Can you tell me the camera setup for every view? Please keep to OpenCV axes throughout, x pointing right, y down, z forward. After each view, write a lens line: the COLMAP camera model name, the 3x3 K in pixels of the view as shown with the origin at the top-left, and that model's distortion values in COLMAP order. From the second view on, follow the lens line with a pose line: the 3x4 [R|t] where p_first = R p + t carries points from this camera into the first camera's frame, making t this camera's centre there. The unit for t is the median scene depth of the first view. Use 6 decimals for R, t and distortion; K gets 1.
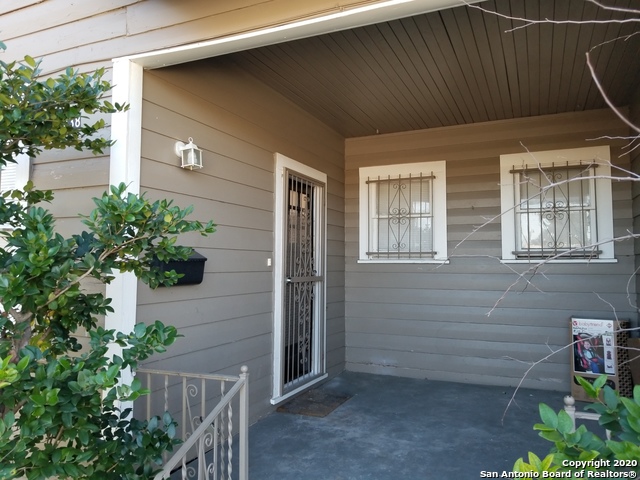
lens RADIAL K [[494.7, 0, 315.2], [0, 494.7, 238.8], [0, 0, 1]] dist [0.004250, -0.013643]
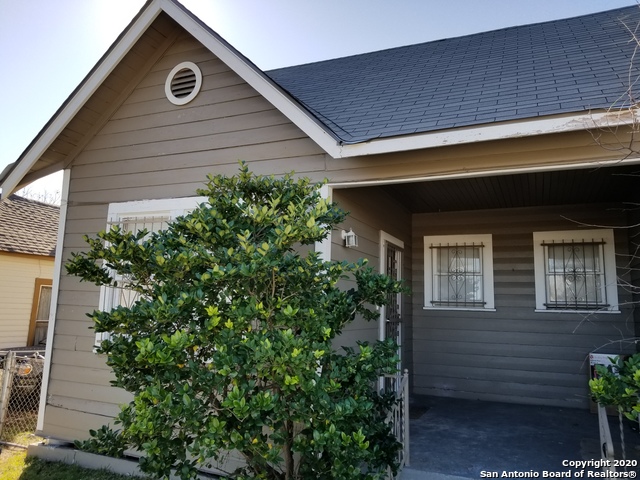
lens RADIAL K [[494.7, 0, 324.9], [0, 494.7, 237.6], [0, 0, 1]] dist [0.004250, -0.013643]
pose [[0.999665, 0.024878, 0.007189, -0.206134], [-0.024134, 0.995679, -0.089670, -0.017269], [-0.009389, 0.089466, 0.995946, -0.344797]]
